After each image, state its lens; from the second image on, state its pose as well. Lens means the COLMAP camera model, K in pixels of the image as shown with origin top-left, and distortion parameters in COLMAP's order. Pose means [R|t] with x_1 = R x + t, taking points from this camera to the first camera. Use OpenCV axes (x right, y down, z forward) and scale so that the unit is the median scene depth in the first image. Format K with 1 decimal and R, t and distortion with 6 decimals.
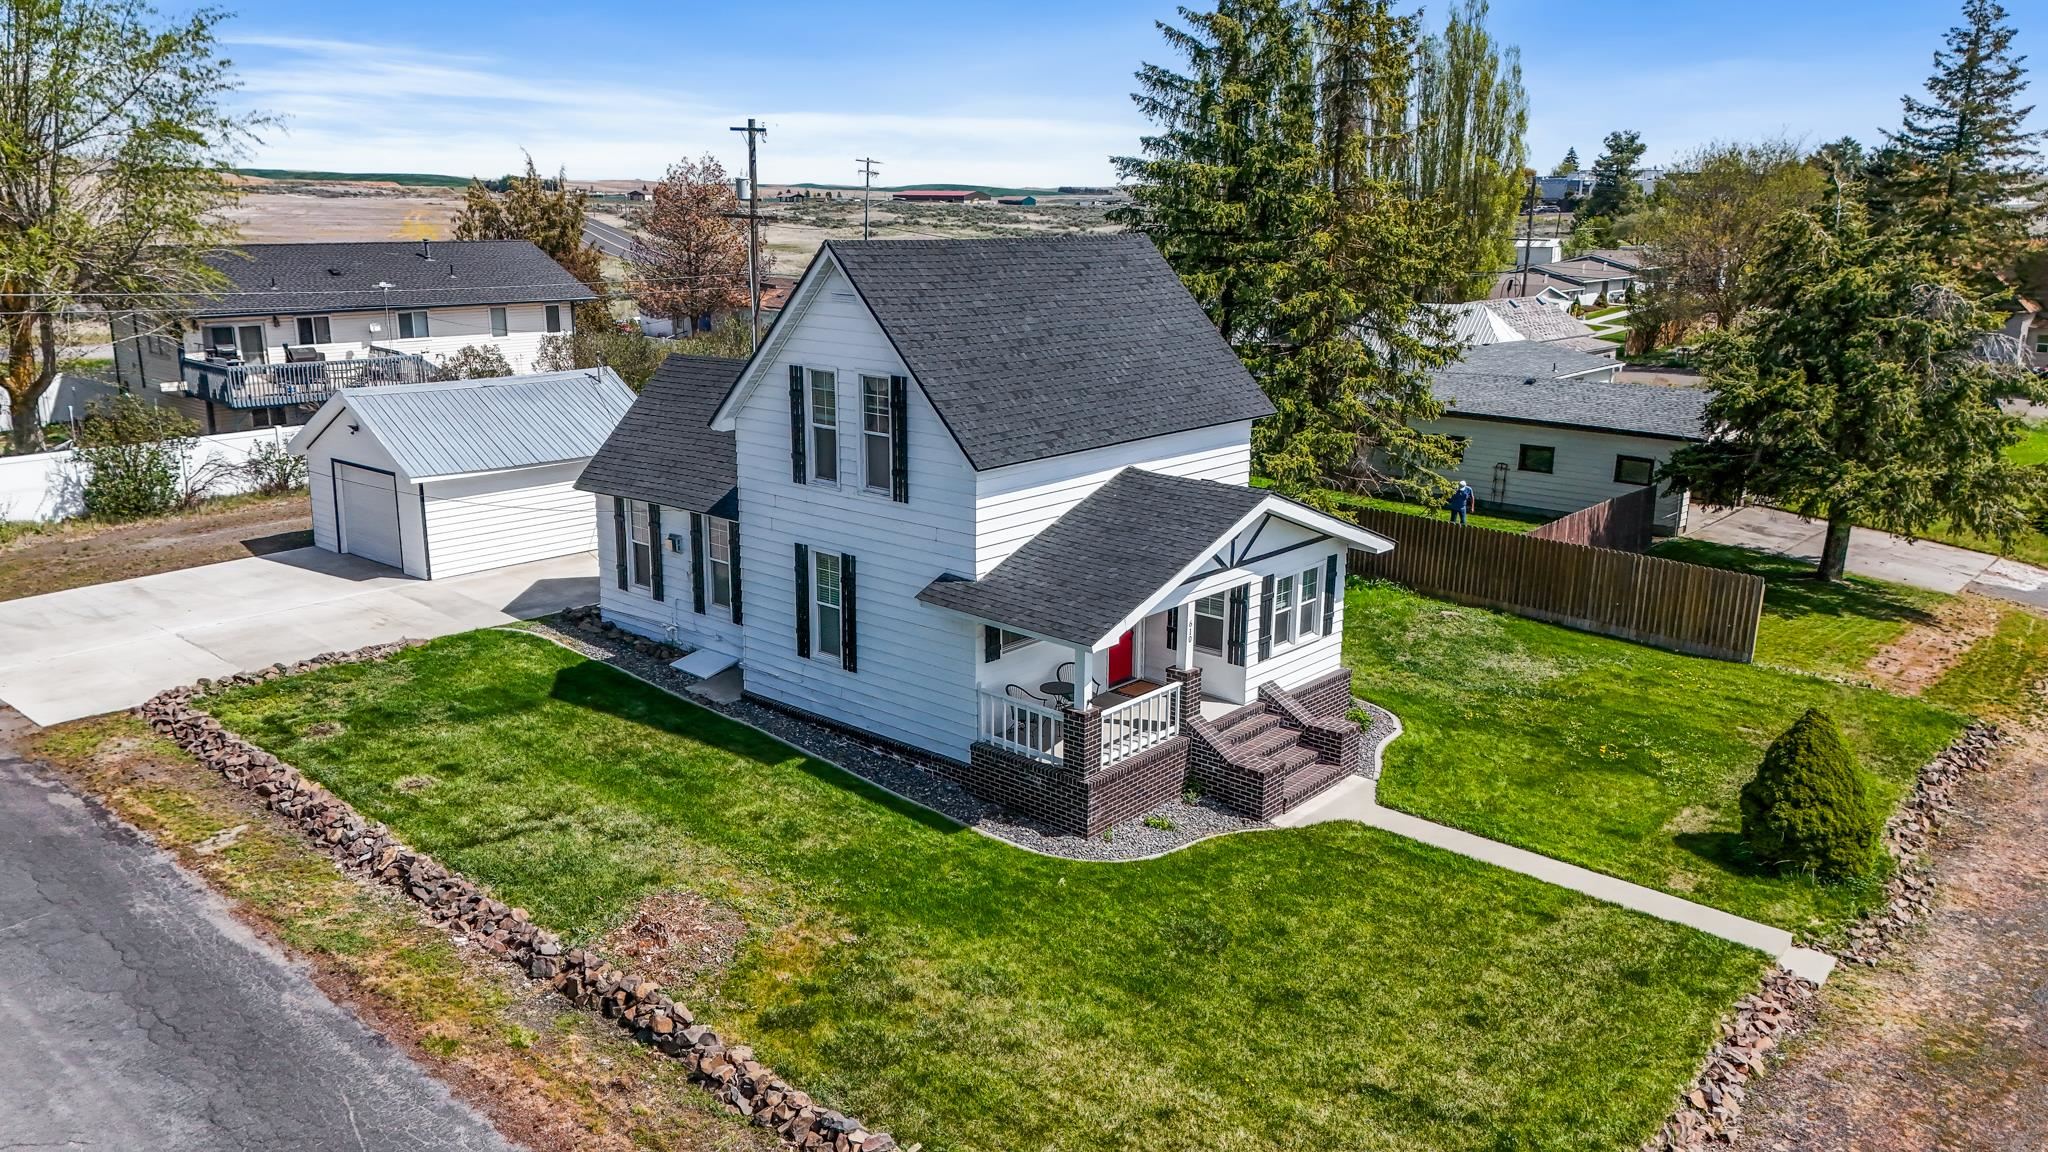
lens RADIAL K [[1510.3, 0, 1024.0], [0, 1510.3, 576.0], [0, 0, 1]] dist [0.081822, -0.088985]
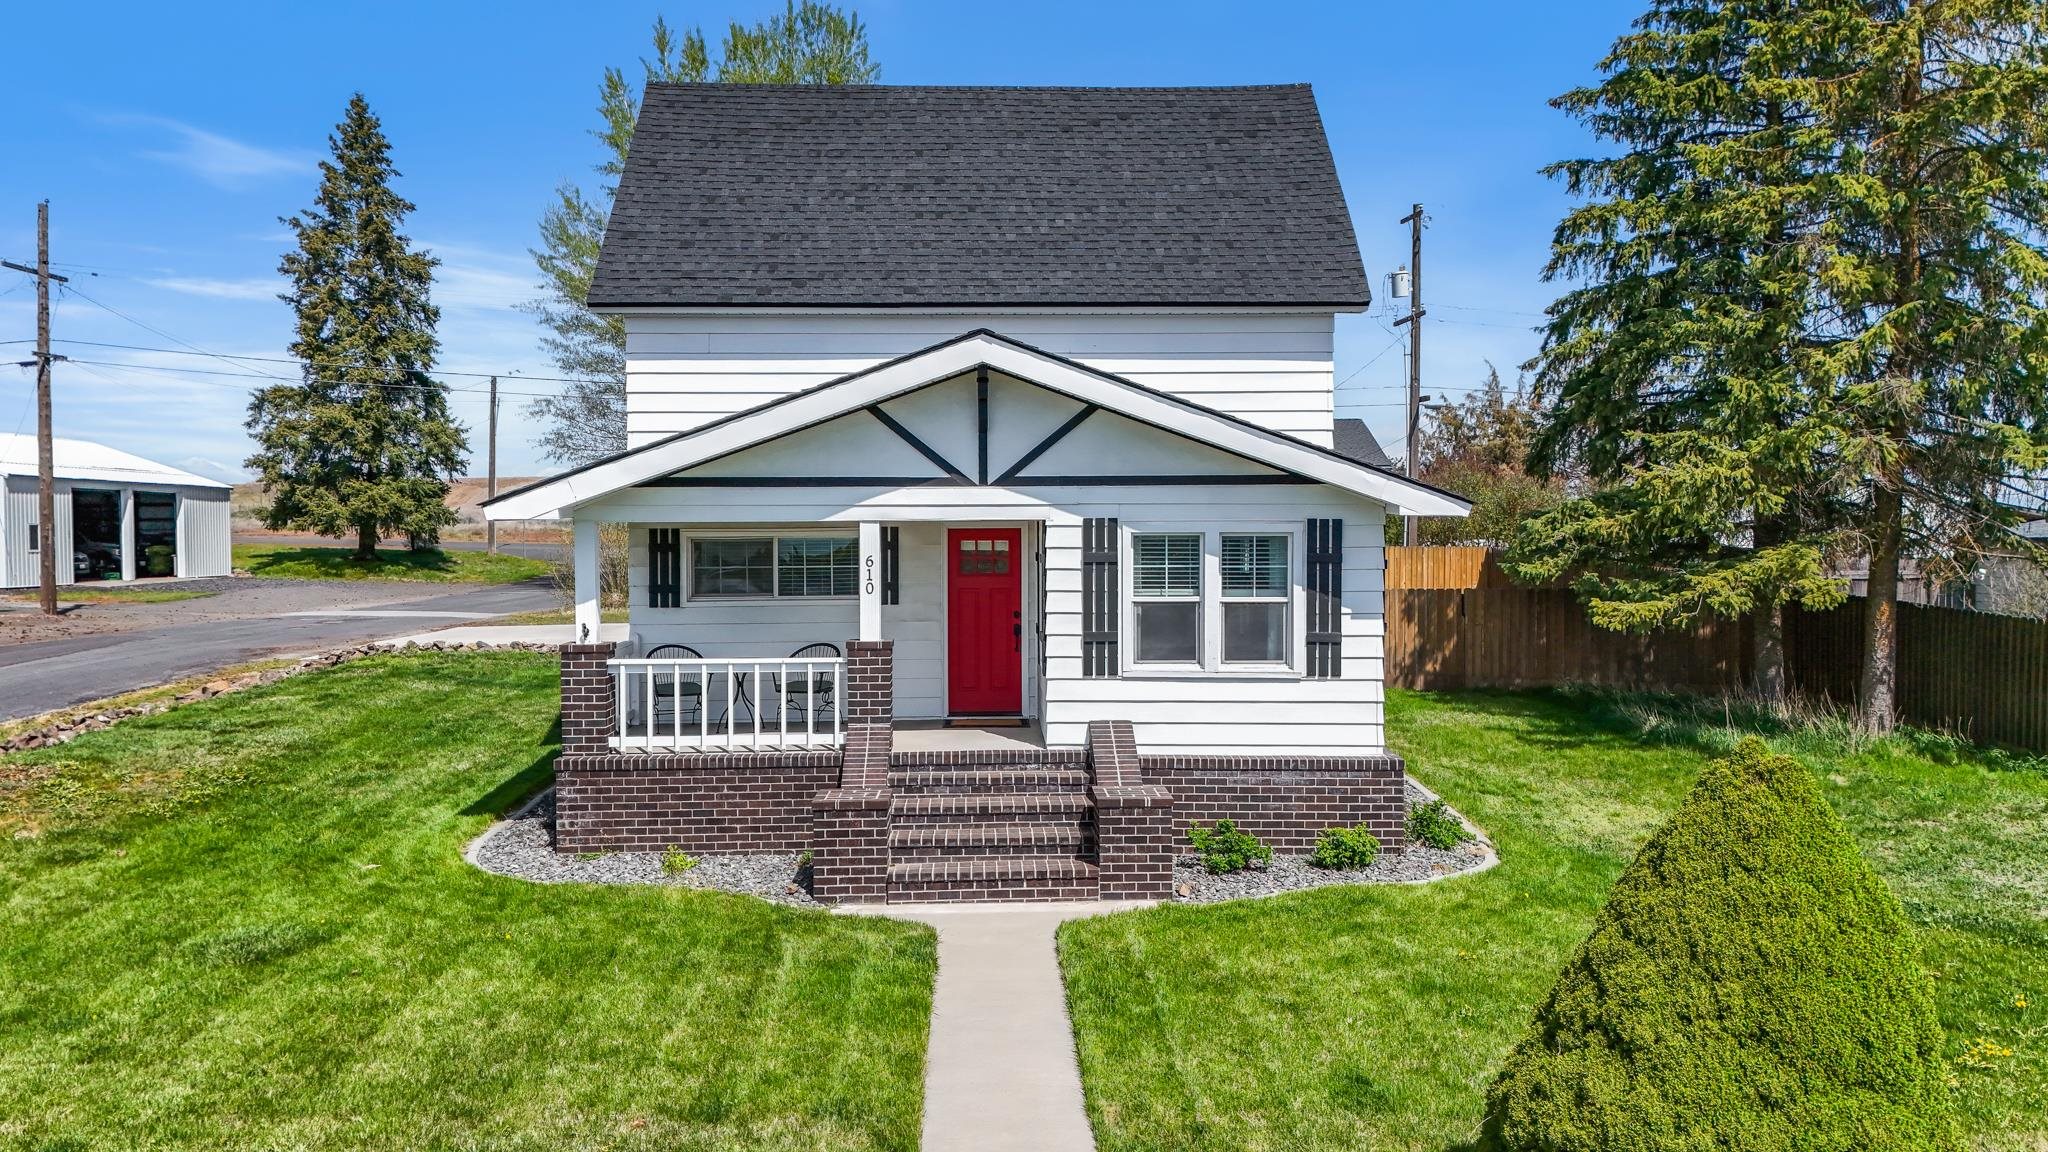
lens RADIAL K [[1510.3, 0, 1024.0], [0, 1510.3, 576.0], [0, 0, 1]] dist [0.081822, -0.088985]
pose [[0.672184, 0.009800, -0.740319, 0.561029], [-0.174815, 0.973741, -0.145836, 0.107662], [0.719450, 0.227448, 0.656246, 0.623747]]
